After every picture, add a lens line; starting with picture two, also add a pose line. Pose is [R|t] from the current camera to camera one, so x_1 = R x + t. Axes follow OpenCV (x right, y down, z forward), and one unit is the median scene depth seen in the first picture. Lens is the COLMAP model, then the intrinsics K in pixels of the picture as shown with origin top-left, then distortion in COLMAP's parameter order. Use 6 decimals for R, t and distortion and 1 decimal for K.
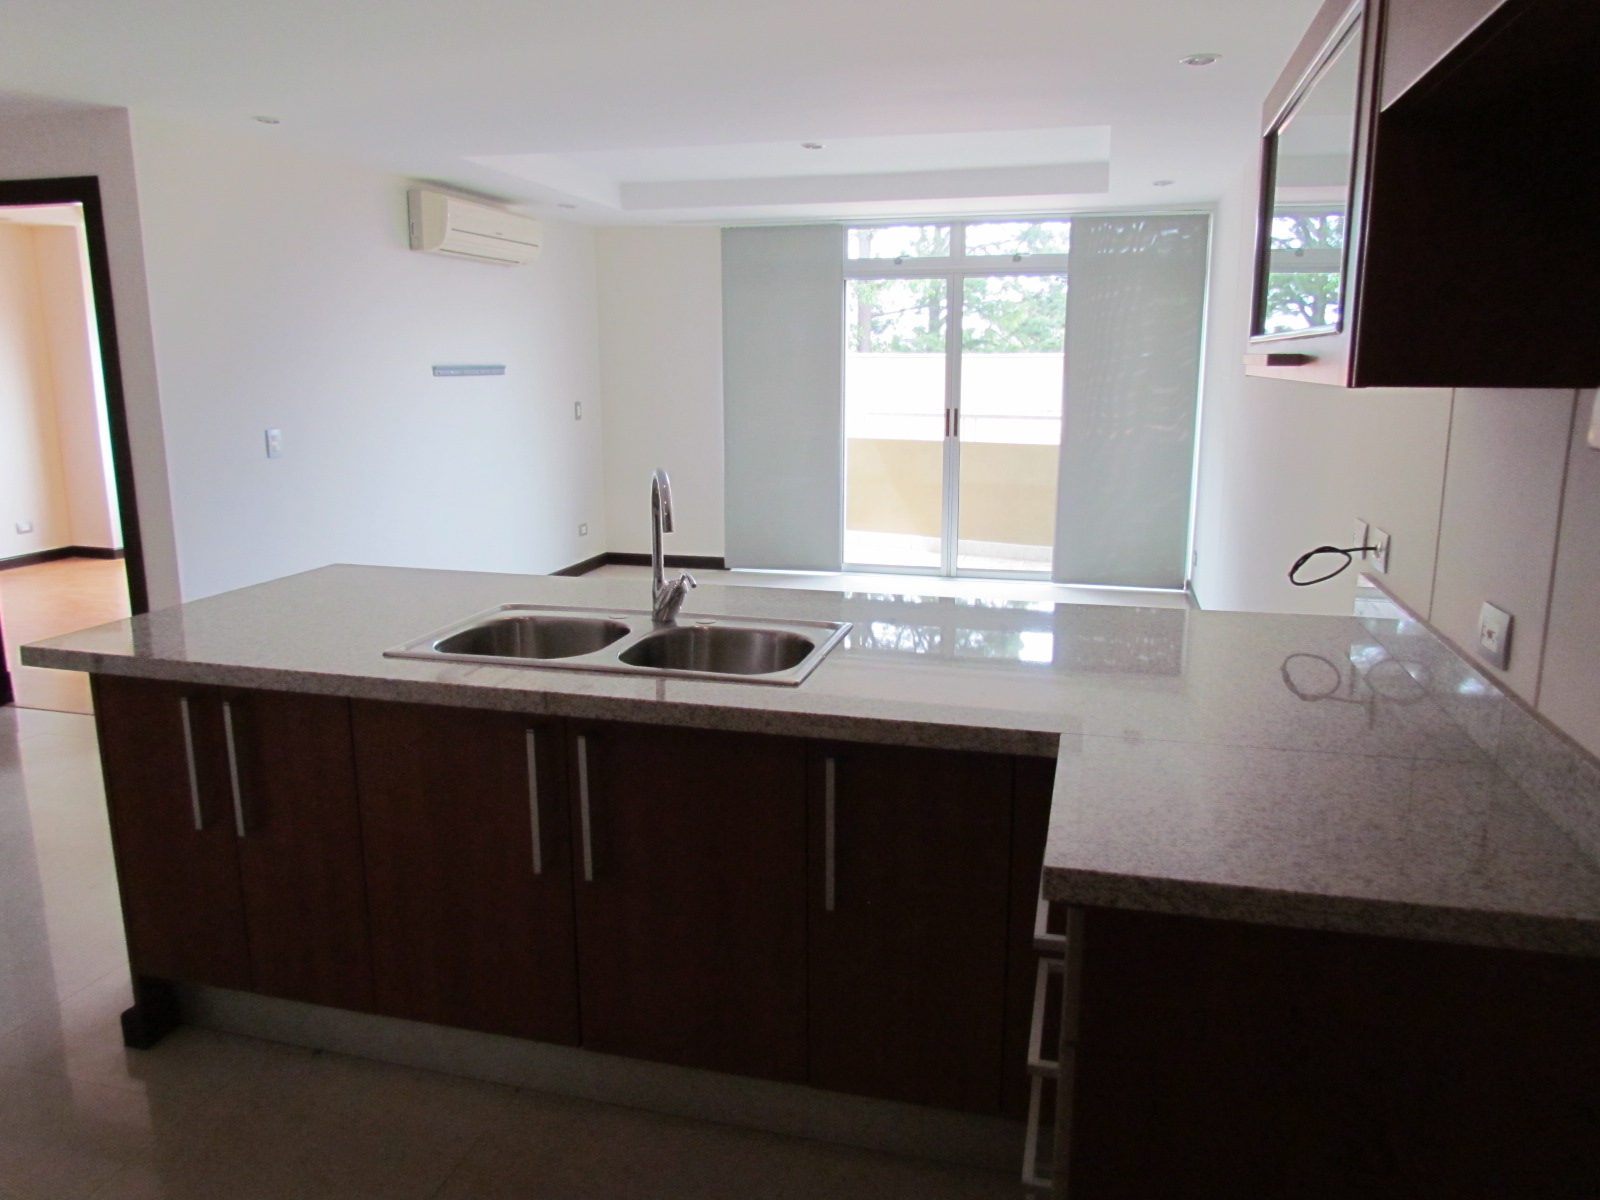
lens RADIAL K [[1157.9, 0, 800.0], [0, 1157.9, 600.0], [0, 0, 1]] dist [-0.017786, 0.002574]
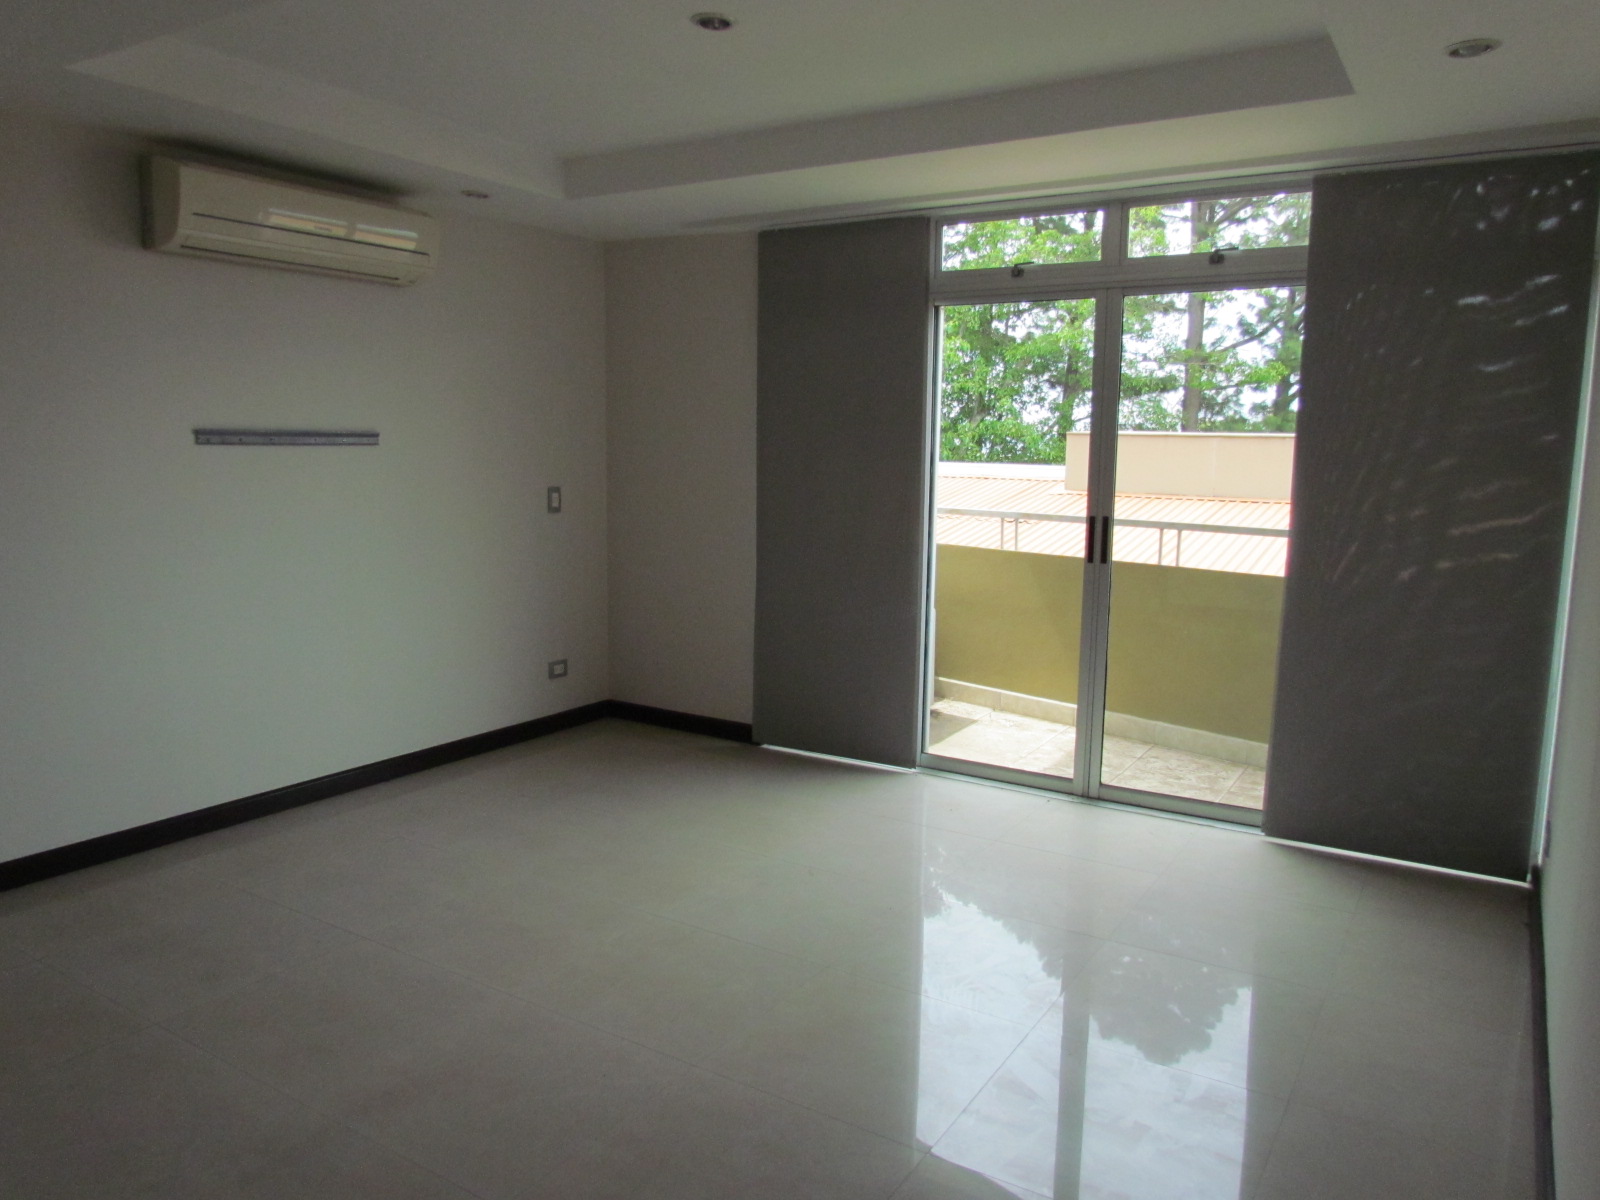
lens RADIAL K [[1157.9, 0, 800.0], [0, 1157.9, 600.0], [0, 0, 1]] dist [-0.017786, 0.002574]
pose [[0.954643, 0.056819, -0.292282, 0.164128], [-0.075773, 0.995665, -0.053933, -0.081593], [0.287950, 0.073634, 0.954810, 0.405421]]
